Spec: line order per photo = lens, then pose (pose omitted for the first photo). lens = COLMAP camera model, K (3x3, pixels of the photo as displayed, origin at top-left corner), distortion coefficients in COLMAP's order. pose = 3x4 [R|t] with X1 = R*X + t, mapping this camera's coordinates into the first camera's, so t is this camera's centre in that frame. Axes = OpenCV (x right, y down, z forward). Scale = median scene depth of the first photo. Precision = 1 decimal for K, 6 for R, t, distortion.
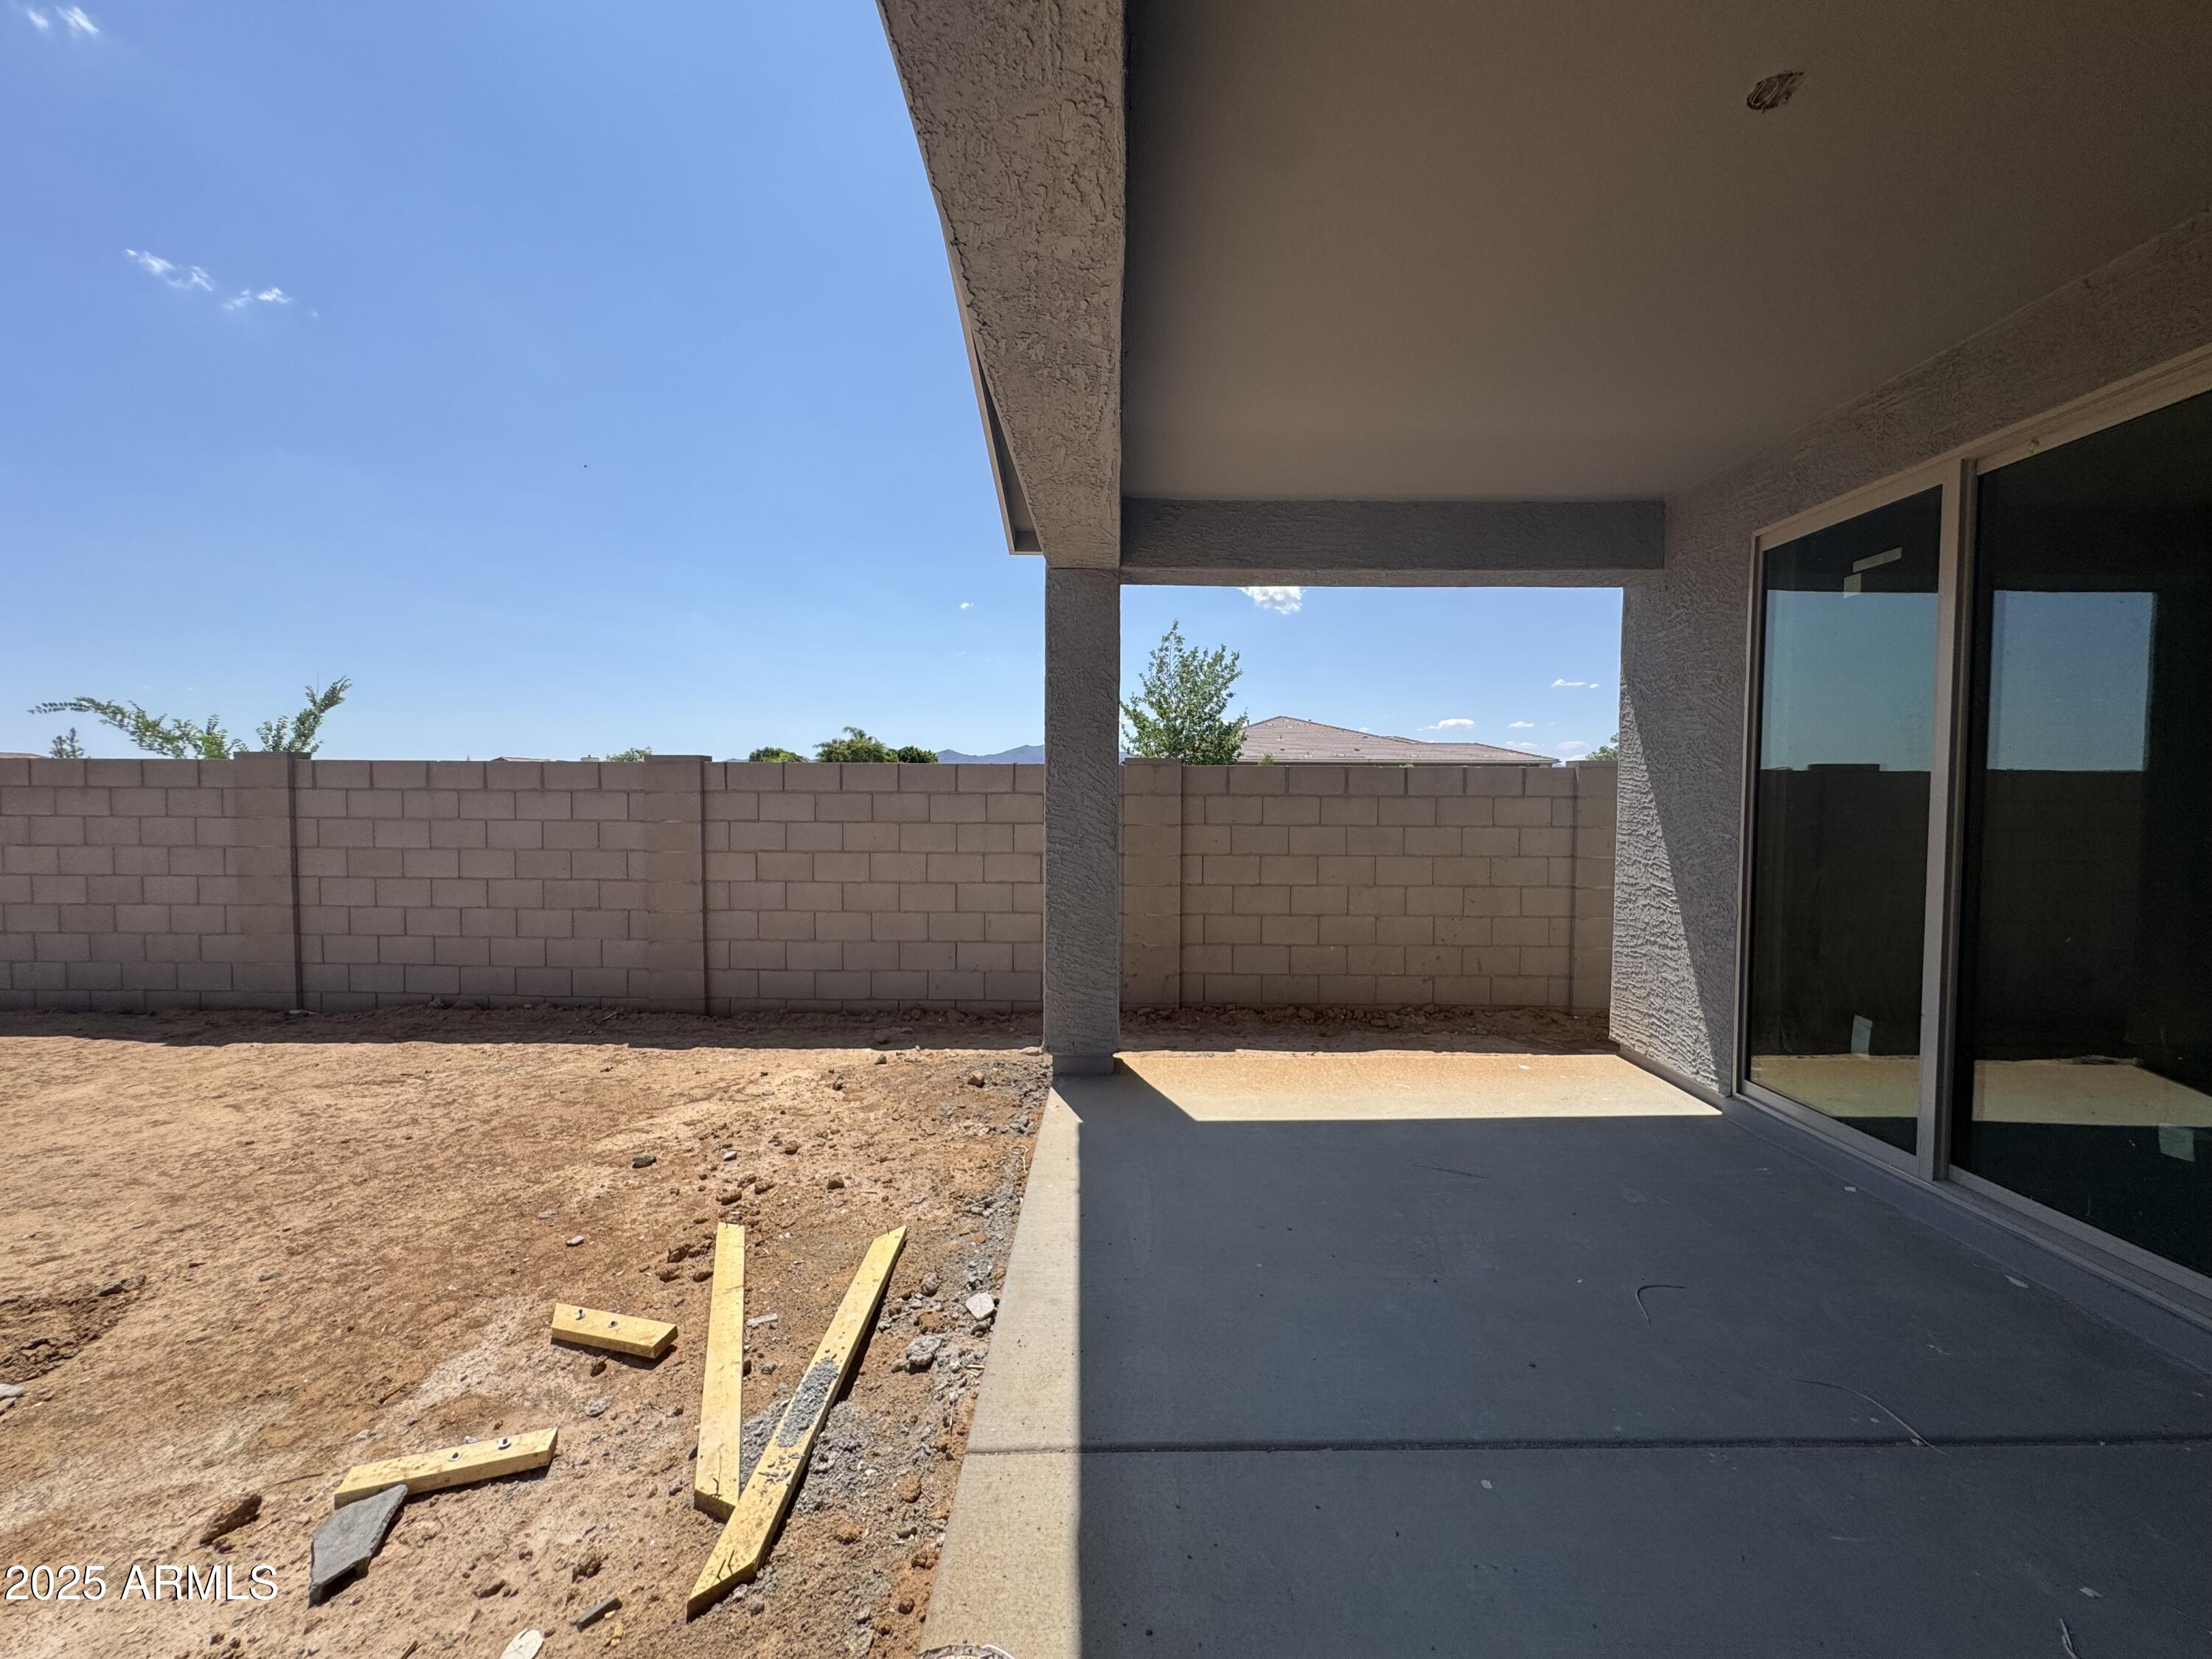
lens RADIAL K [[891.9, 0, 1106.0], [0, 891.9, 829.5], [0, 0, 1]] dist [0.008089, 0.000354]
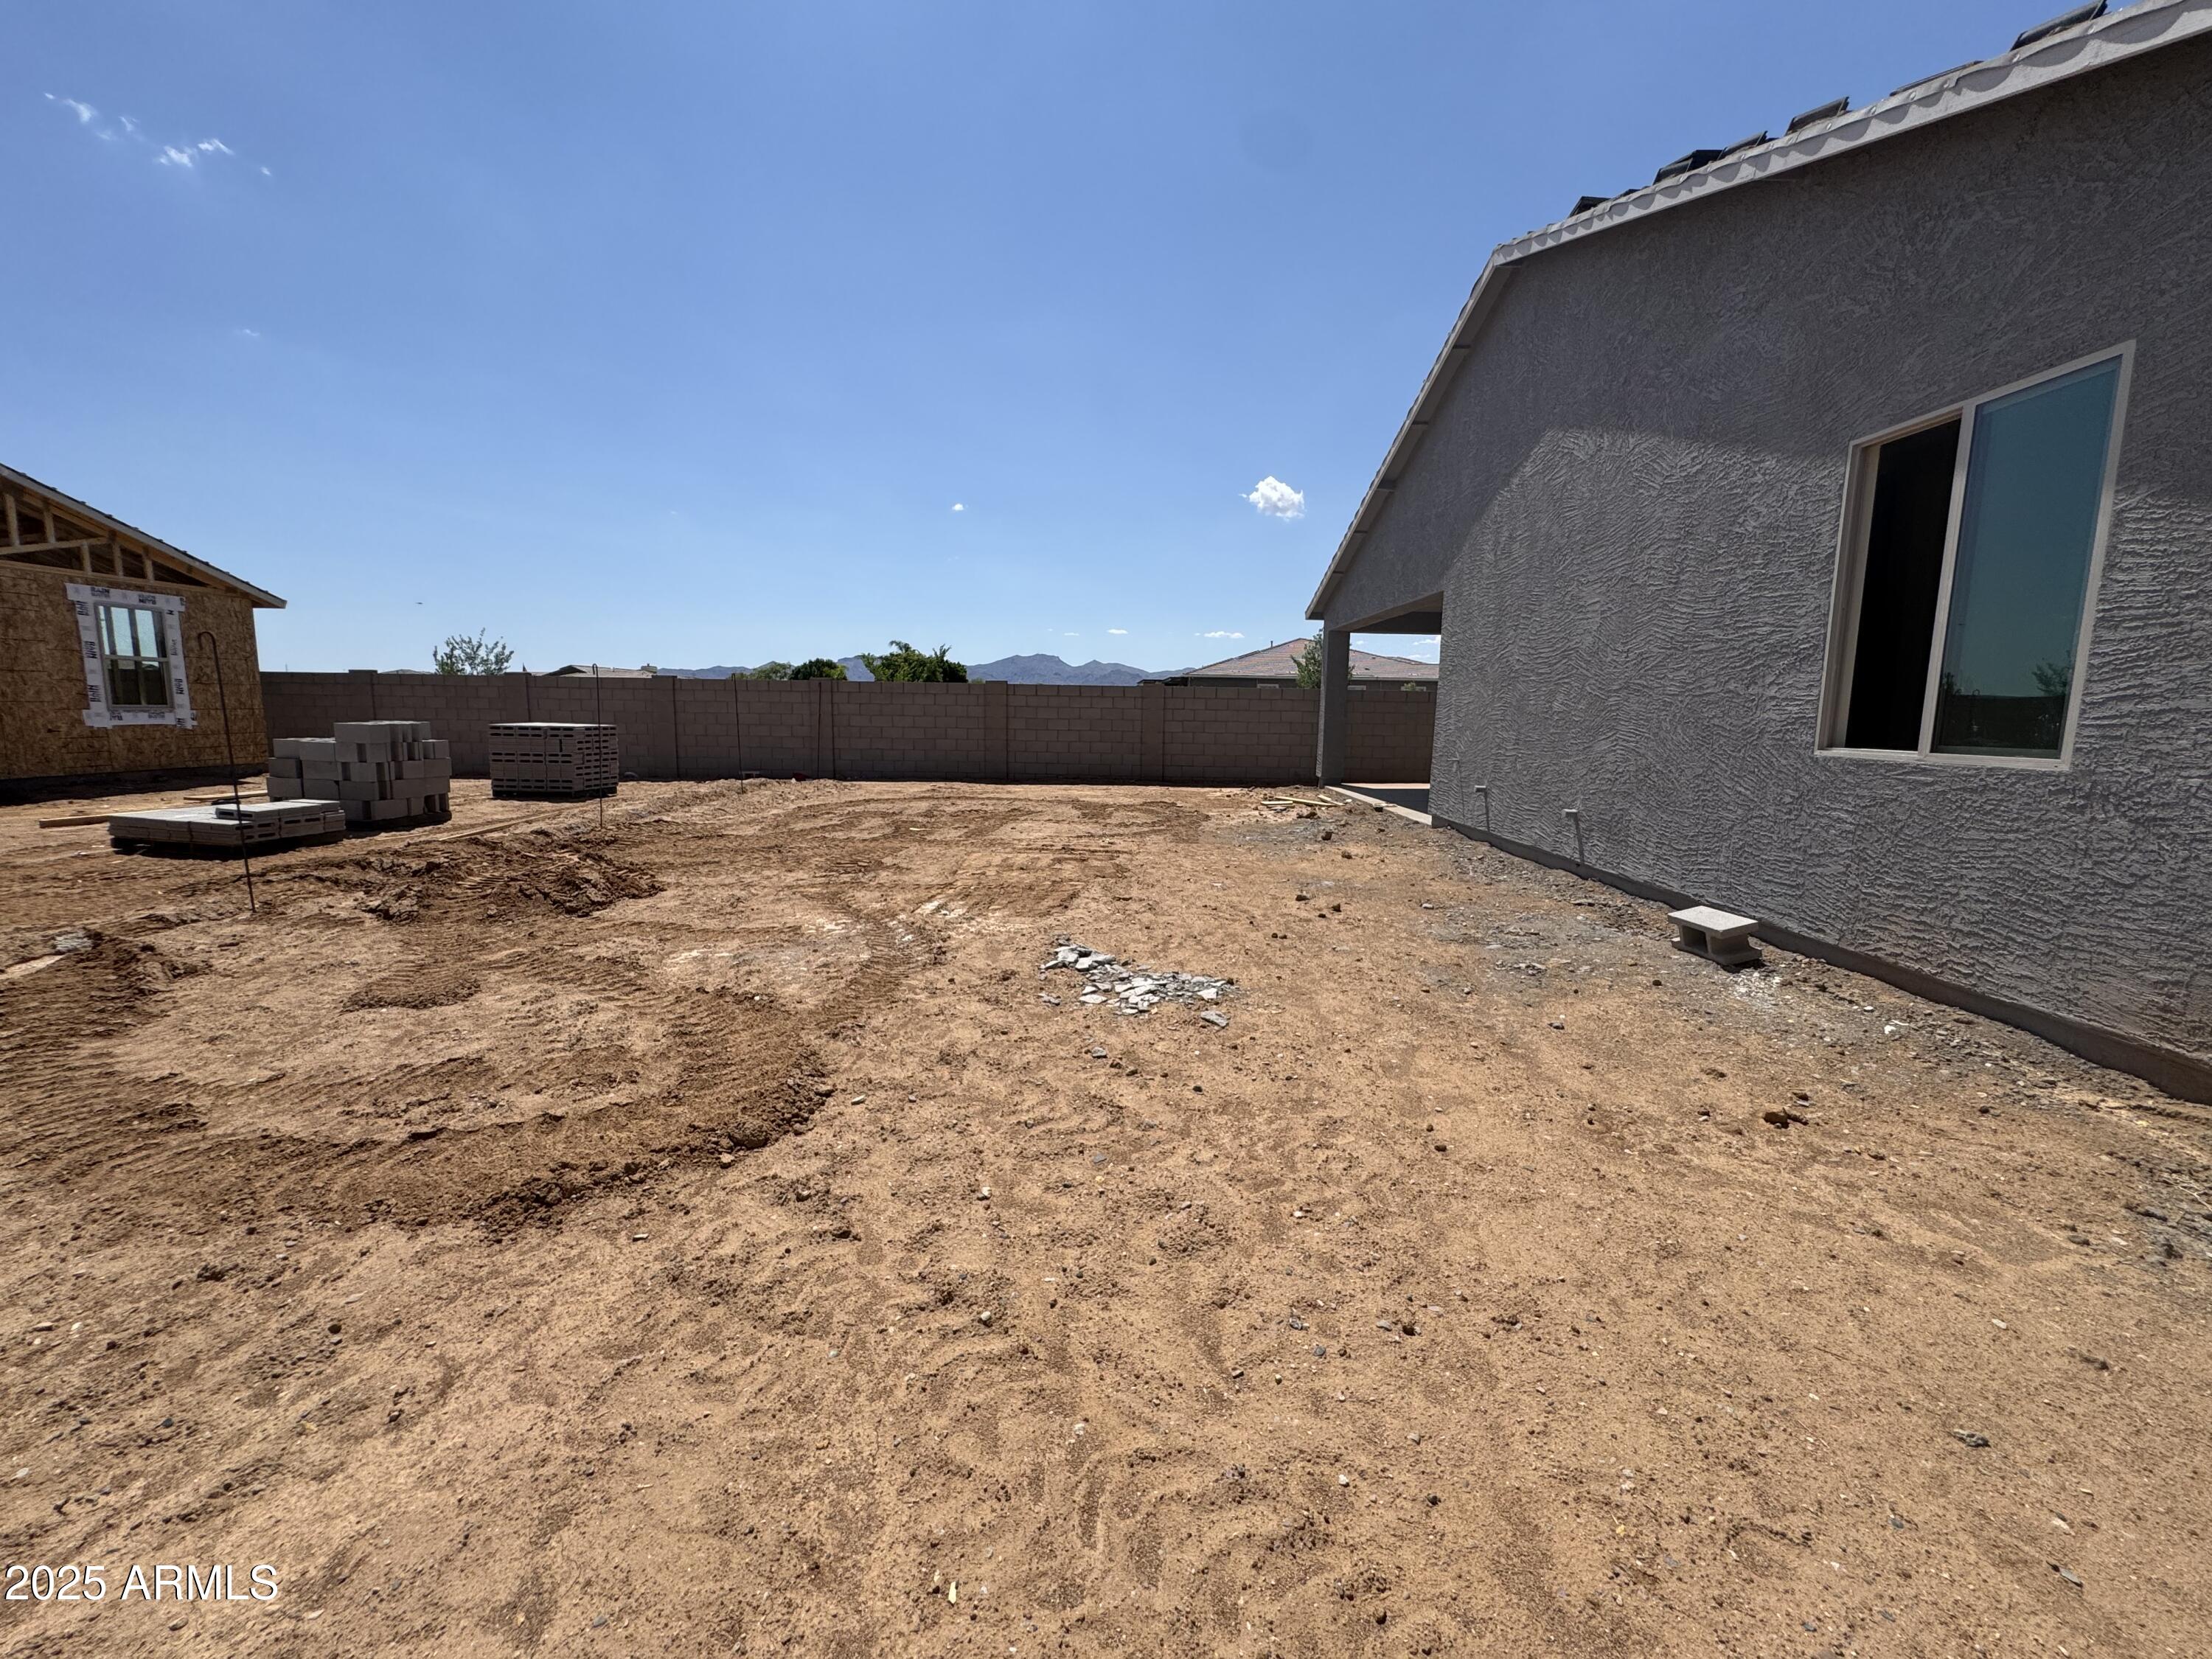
lens RADIAL K [[891.9, 0, 1106.0], [0, 891.9, 829.5], [0, 0, 1]] dist [0.008089, 0.000354]
pose [[0.999788, 0.009322, 0.018363, -0.656882], [-0.011161, 0.994649, 0.102711, 0.074191], [-0.017307, -0.102894, 0.994542, -1.633051]]
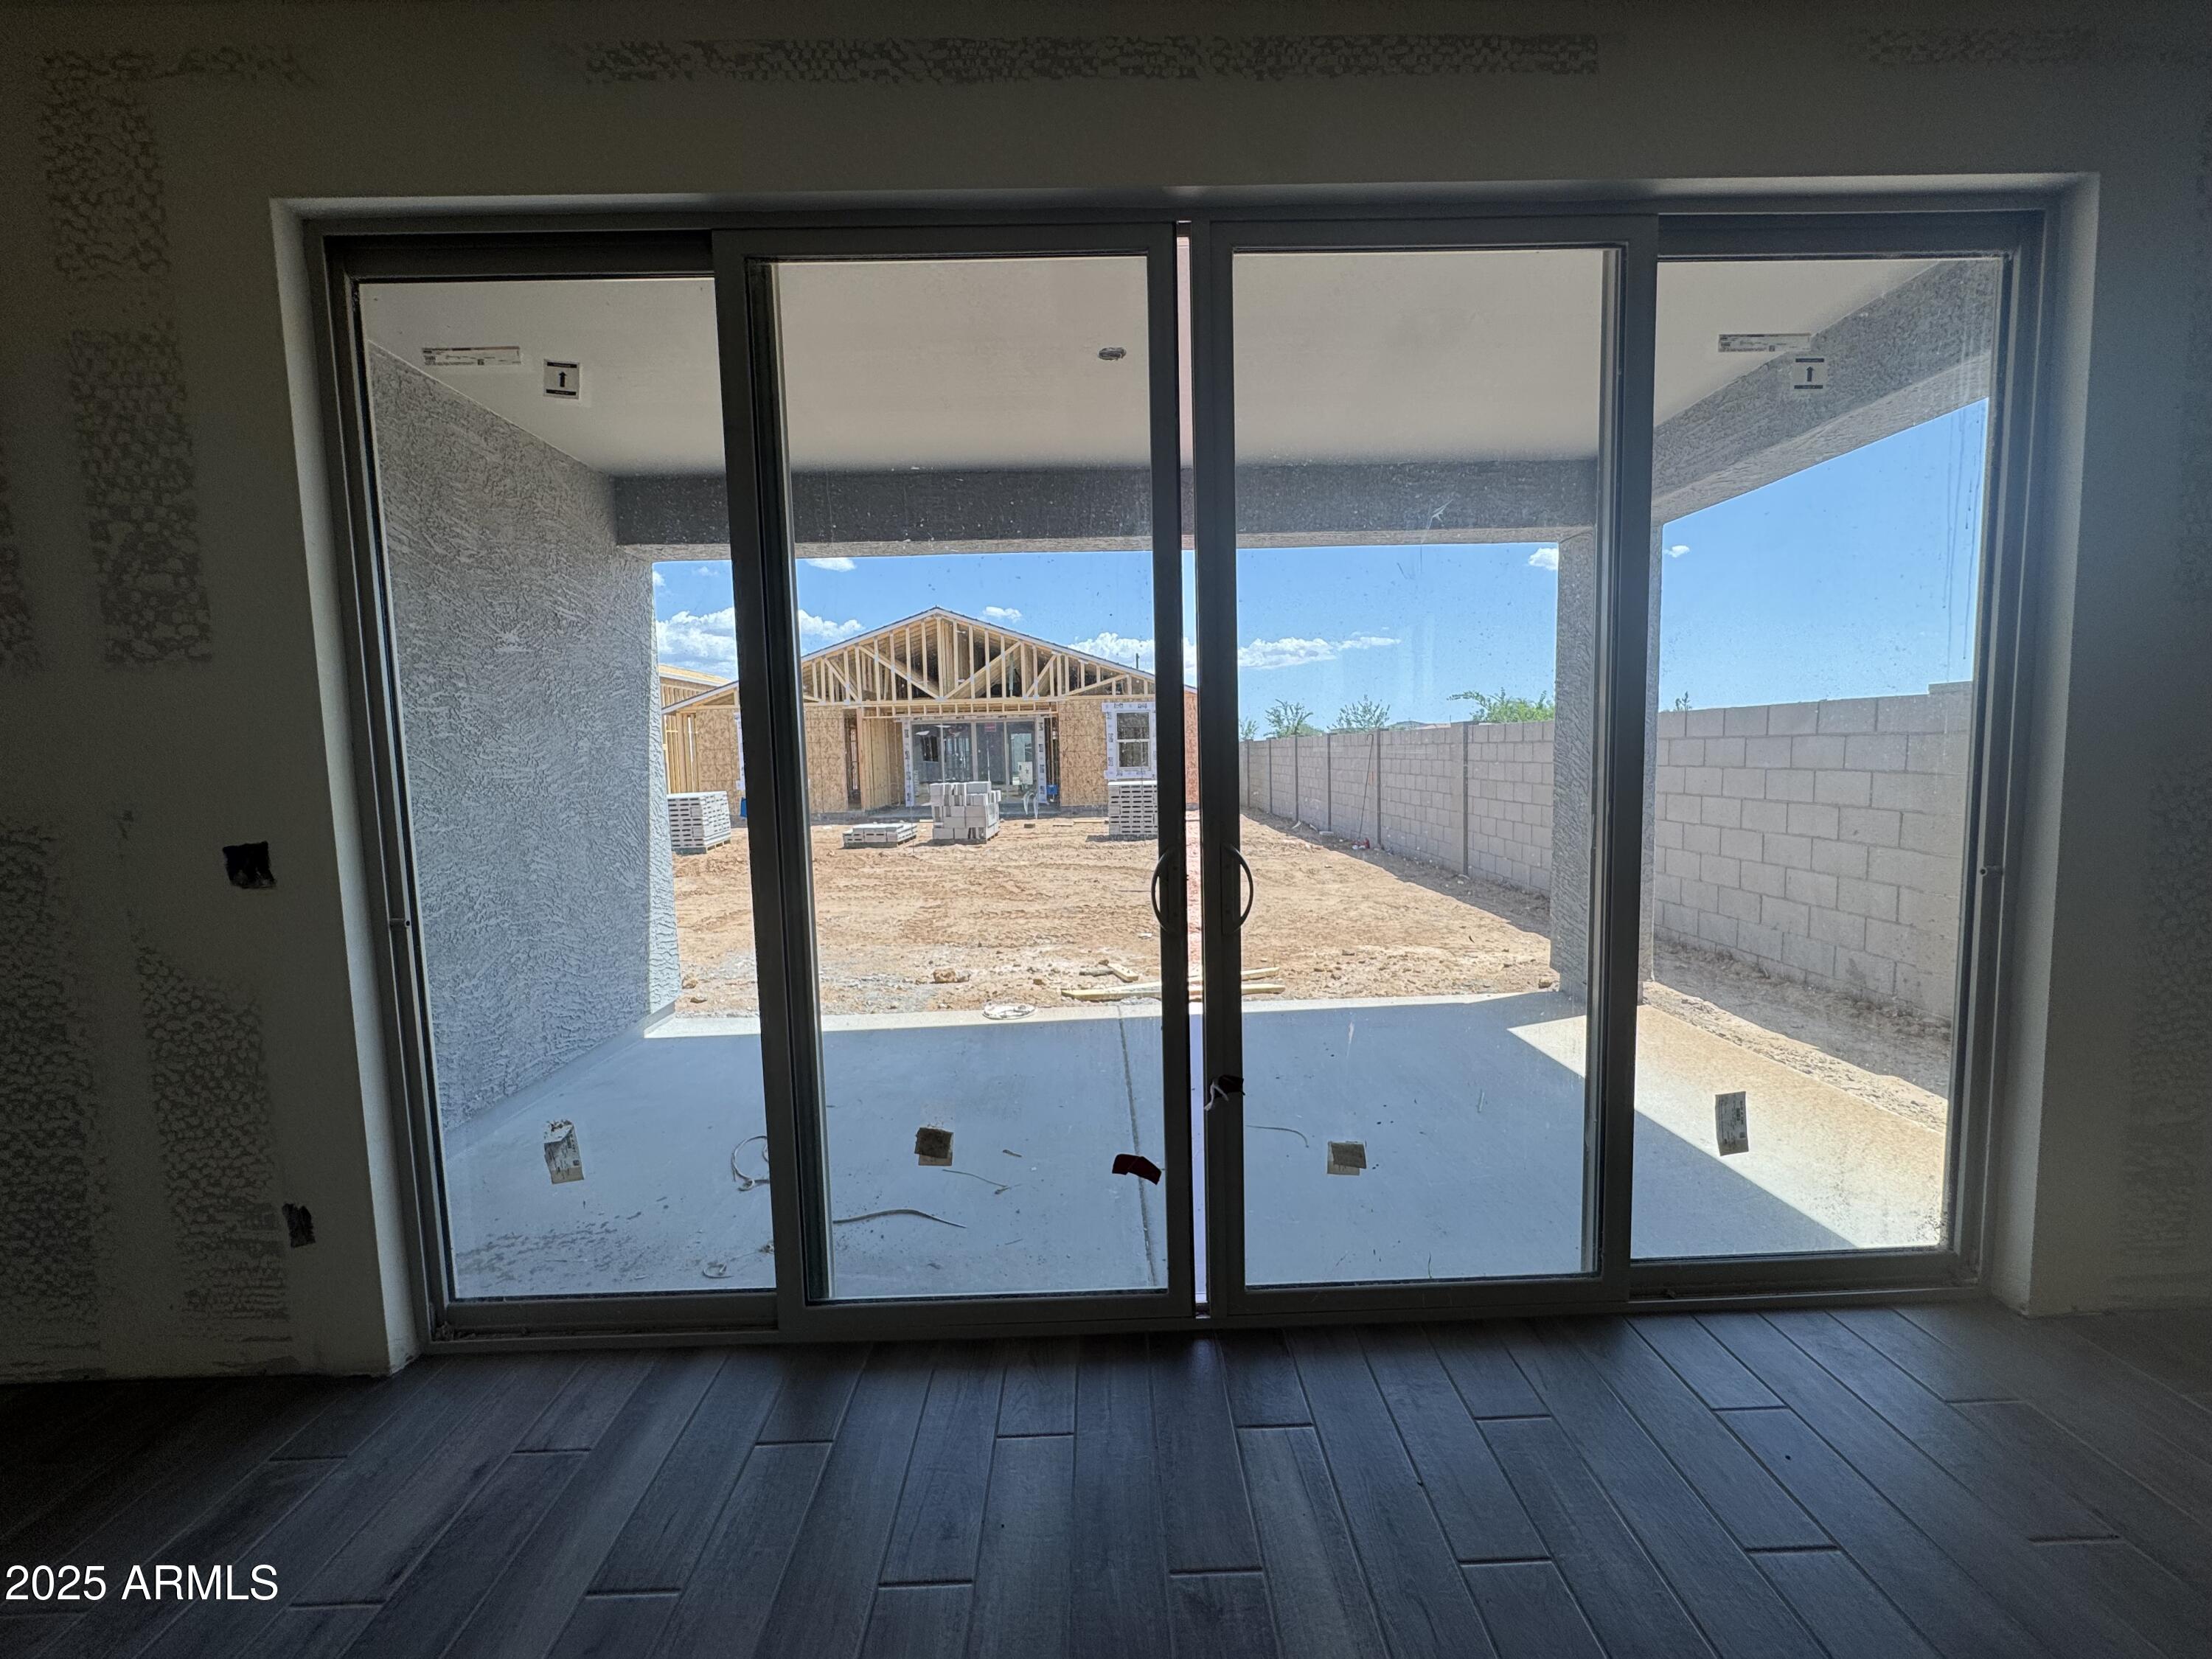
lens RADIAL K [[891.9, 0, 1106.0], [0, 891.9, 829.5], [0, 0, 1]] dist [0.008089, 0.000354]
pose [[0.030193, 0.079930, -0.996343, 0.682396], [-0.010215, 0.996770, 0.079655, -0.010119], [0.999492, 0.007773, 0.030912, 0.247665]]
